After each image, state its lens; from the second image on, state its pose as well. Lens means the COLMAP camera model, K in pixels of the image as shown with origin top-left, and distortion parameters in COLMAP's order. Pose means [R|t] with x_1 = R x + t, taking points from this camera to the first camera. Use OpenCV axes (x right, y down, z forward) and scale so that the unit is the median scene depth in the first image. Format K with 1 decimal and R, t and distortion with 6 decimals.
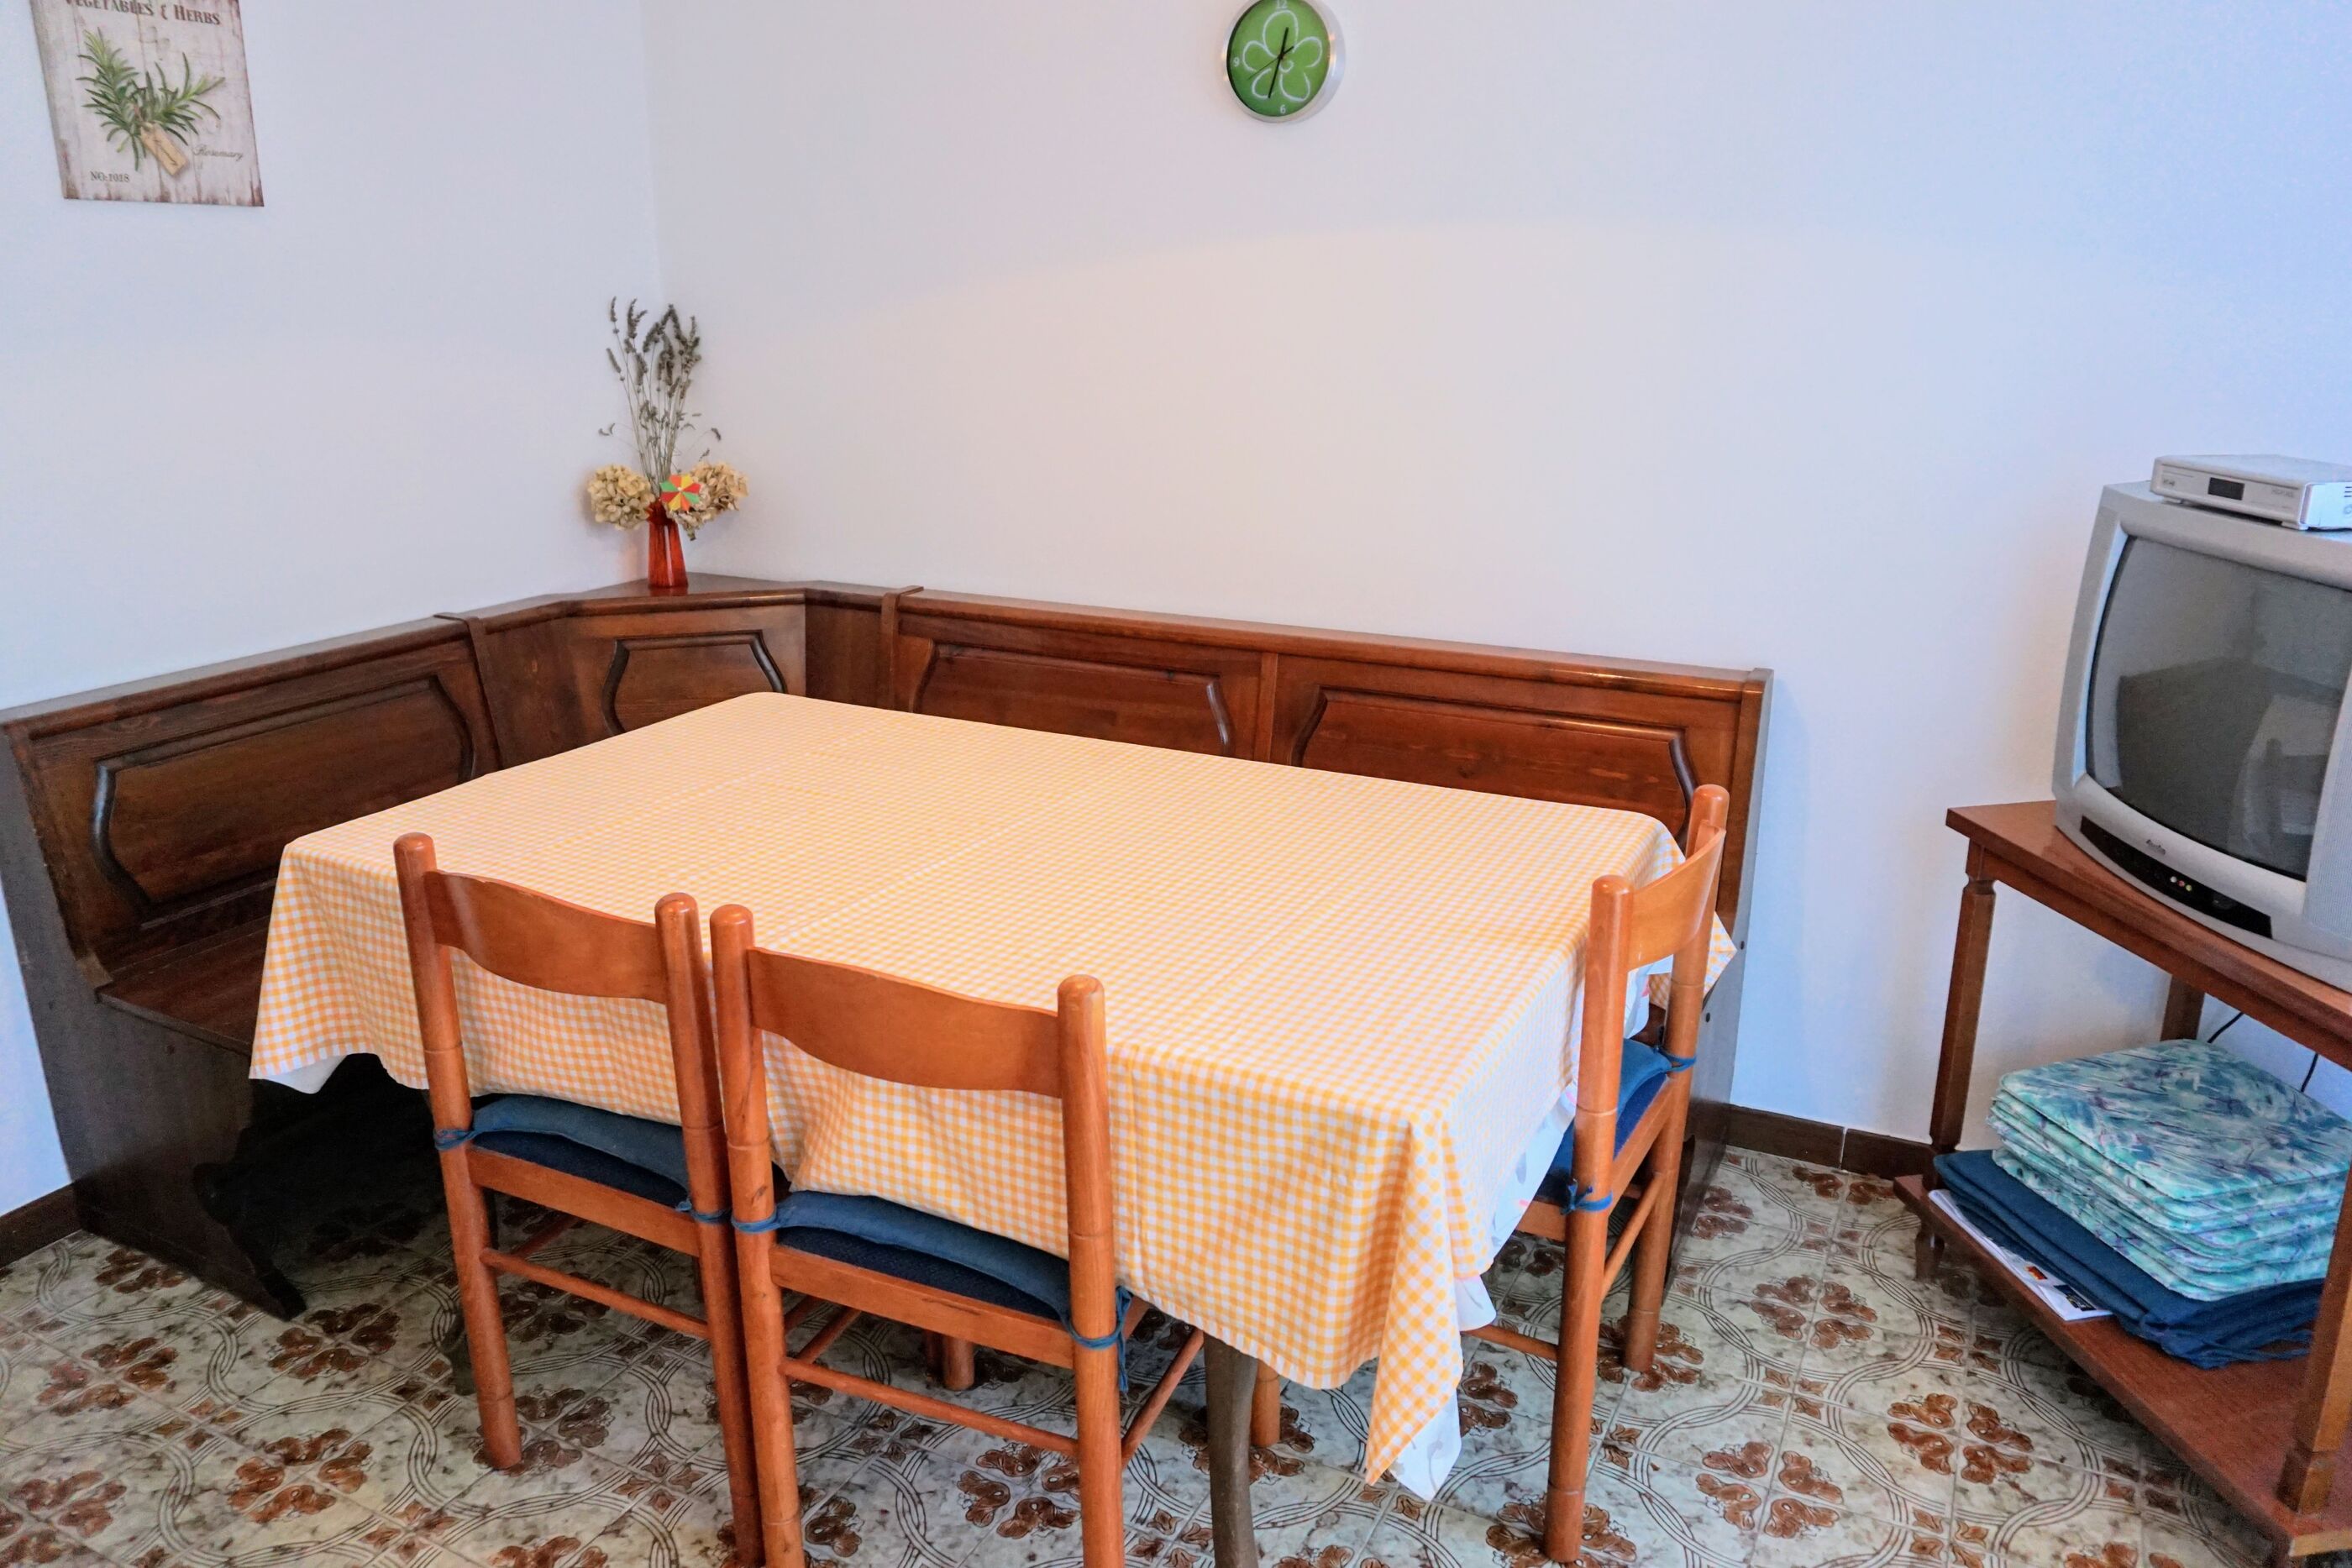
lens RADIAL K [[1680.0, 0, 1176.0], [0, 1680.0, 784.0], [0, 0, 1]] dist [-0.052390, 0.043012]
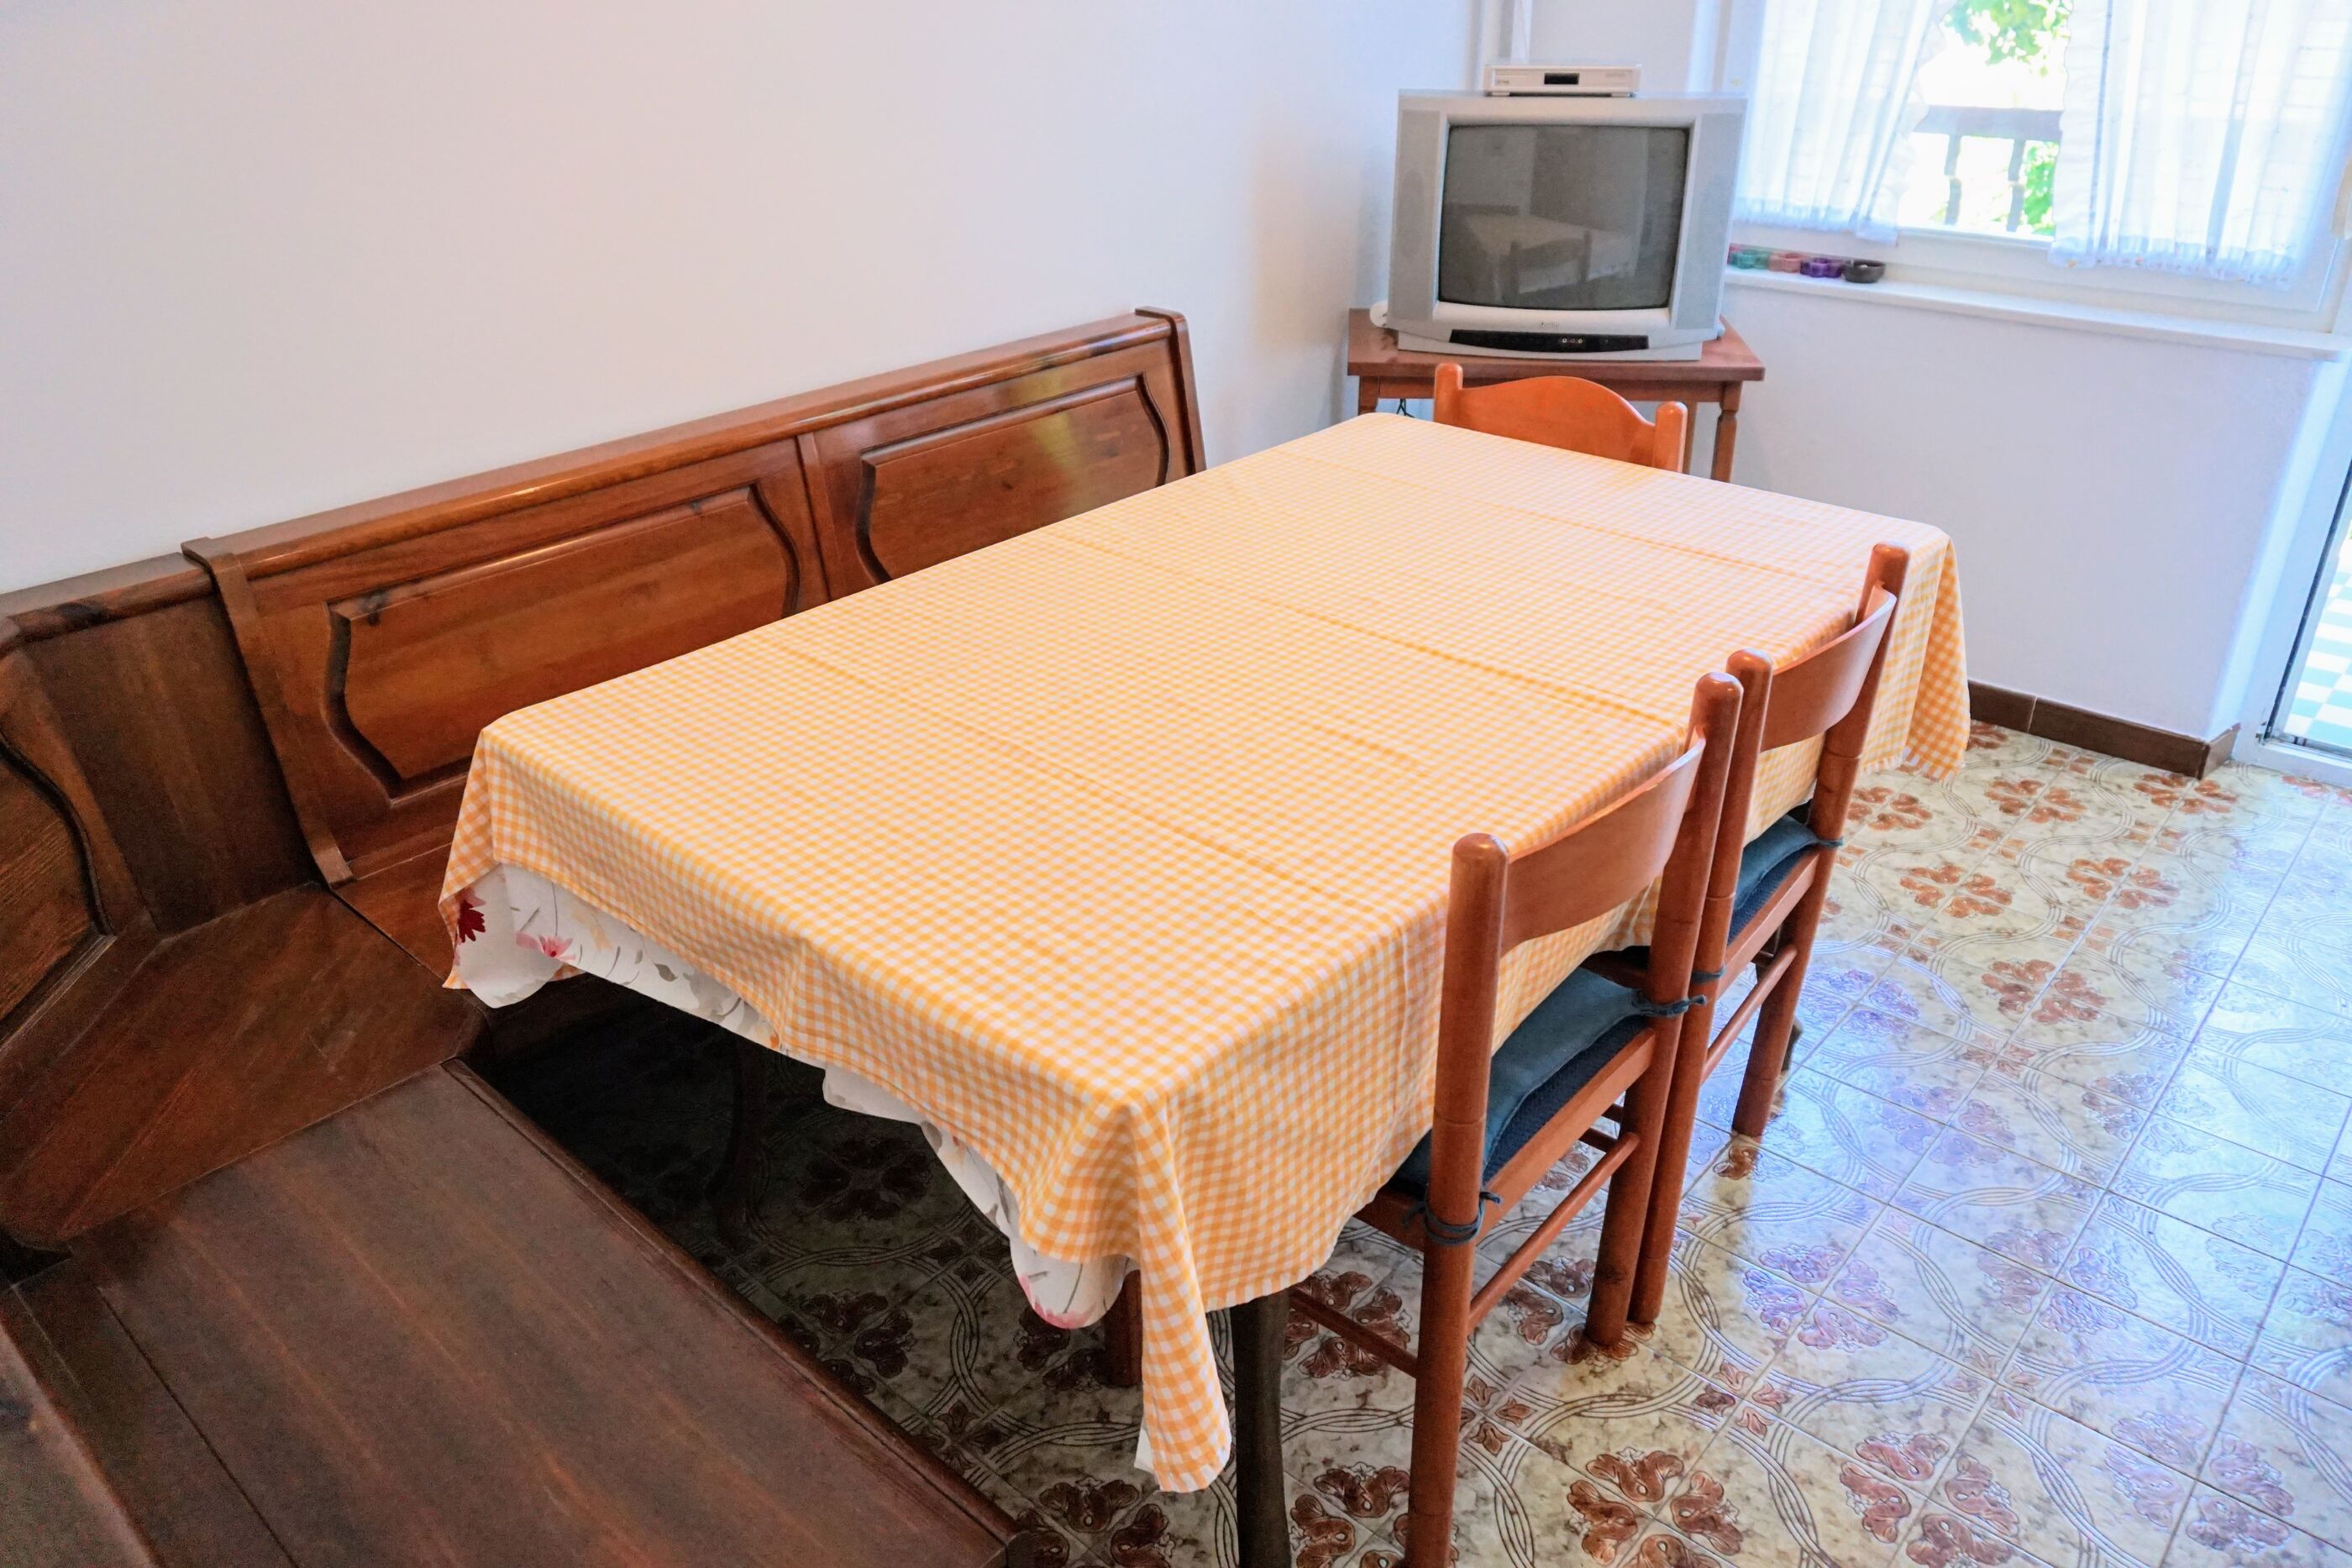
lens RADIAL K [[1680.0, 0, 1176.0], [0, 1680.0, 784.0], [0, 0, 1]] dist [-0.052390, 0.043012]
pose [[0.246513, -0.446075, 0.860377, -0.998984], [0.295228, 0.880144, 0.371735, -0.259219], [-0.923078, 0.162370, 0.348660, 0.820150]]
